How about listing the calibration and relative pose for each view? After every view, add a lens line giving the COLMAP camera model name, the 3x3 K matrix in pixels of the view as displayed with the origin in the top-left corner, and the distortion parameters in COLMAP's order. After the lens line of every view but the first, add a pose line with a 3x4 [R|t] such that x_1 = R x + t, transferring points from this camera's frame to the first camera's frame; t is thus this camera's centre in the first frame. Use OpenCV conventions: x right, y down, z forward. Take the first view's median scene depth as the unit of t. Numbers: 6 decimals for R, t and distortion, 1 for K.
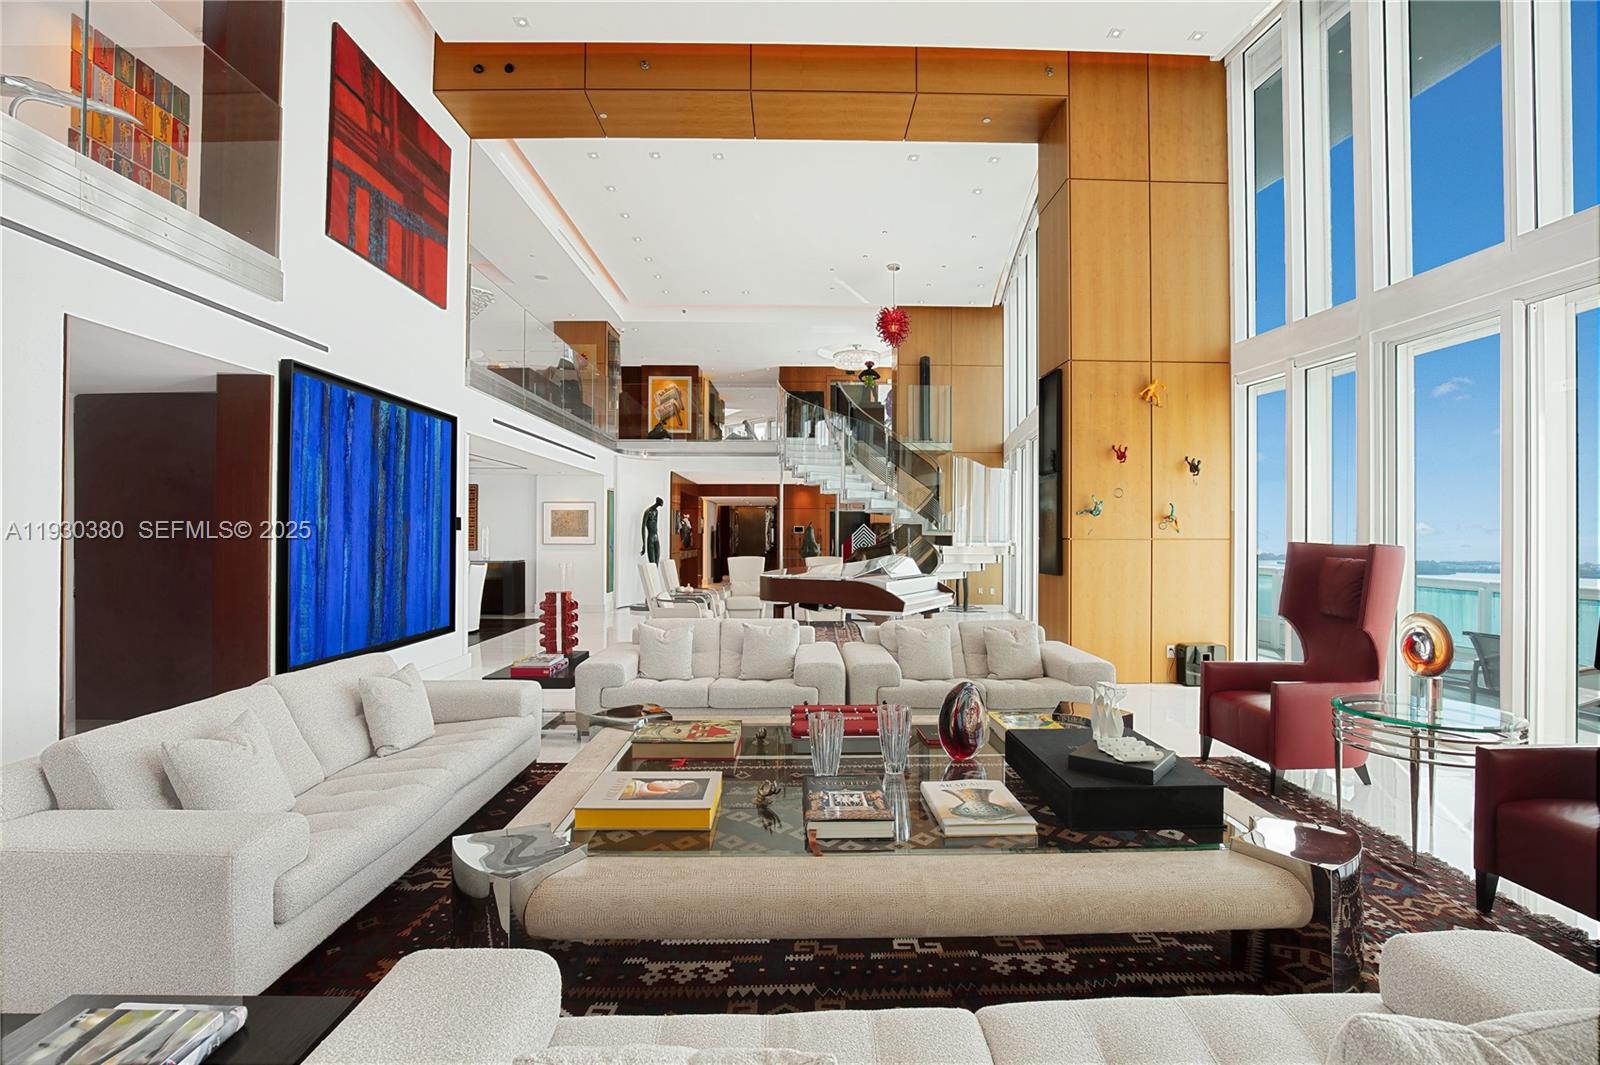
lens RADIAL K [[729.6, 0, 805.2], [0, 729.6, 531.9], [0, 0, 1]] dist [-0.000045, 0.000451]
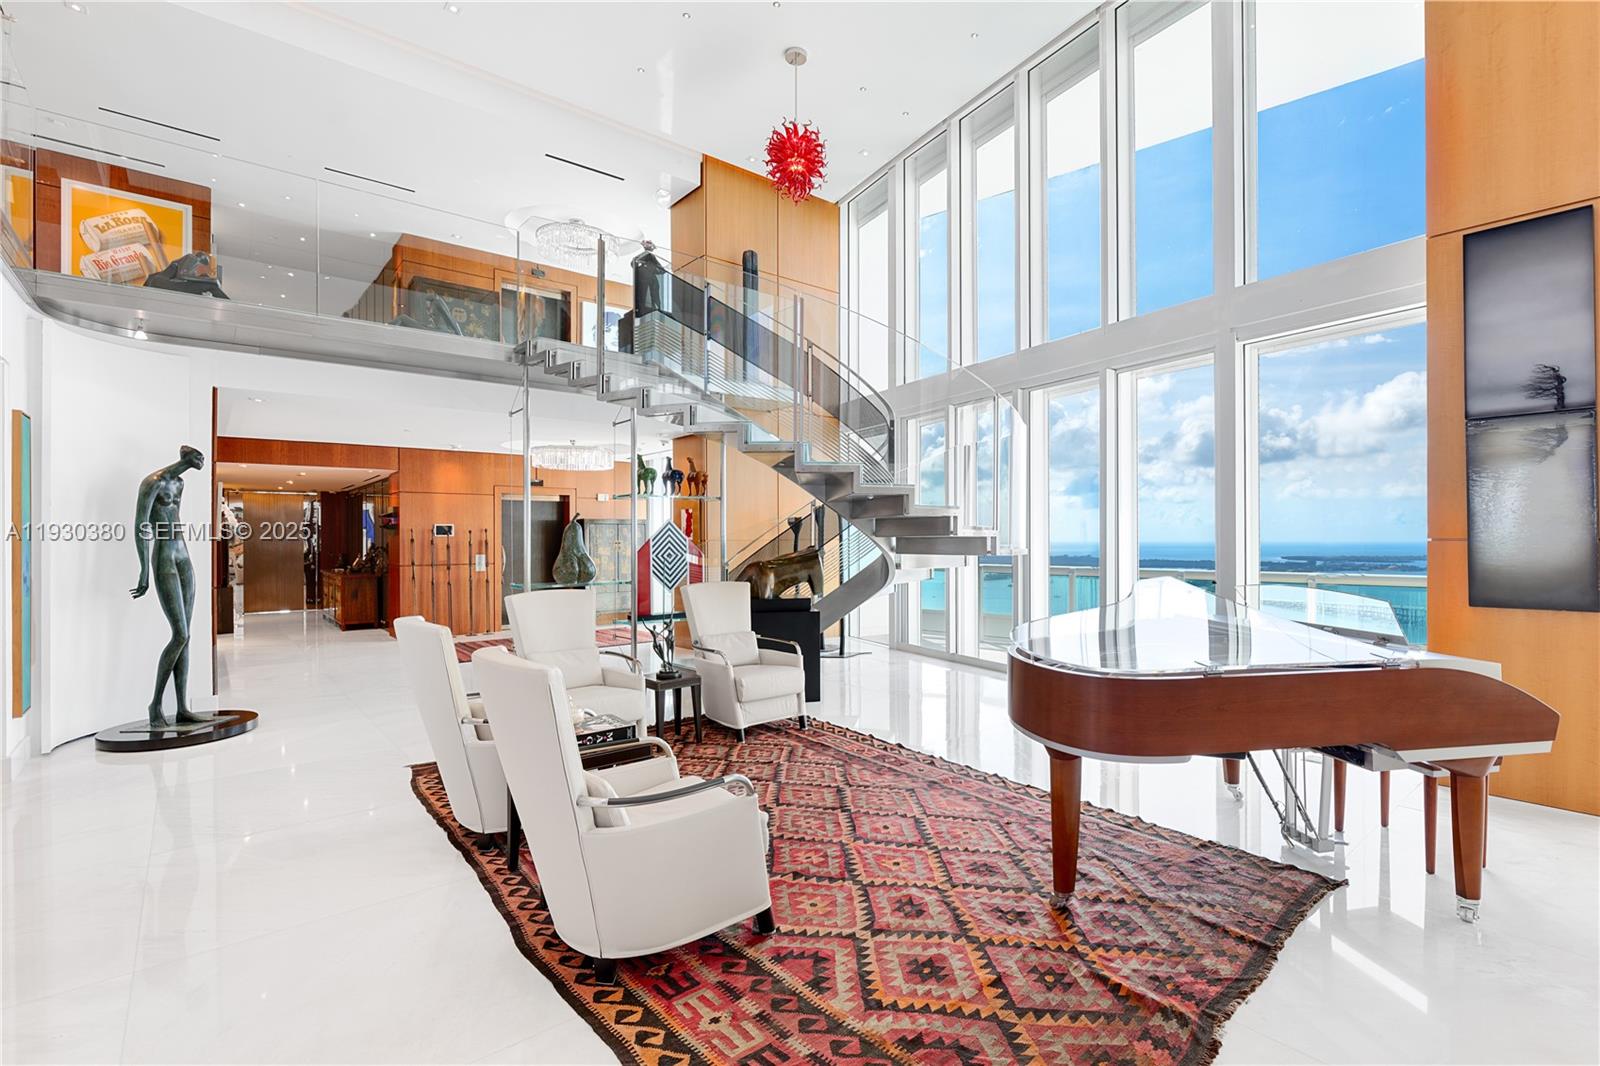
lens RADIAL K [[729.6, 0, 799.6], [0, 729.6, 533.3], [0, 0, 1]] dist [-0.000045, 0.000451]
pose [[0.770270, -0.003833, 0.637706, -0.198125], [0.002775, 0.999993, 0.002658, -0.001113], [-0.637712, -0.000278, 0.770275, 0.489466]]
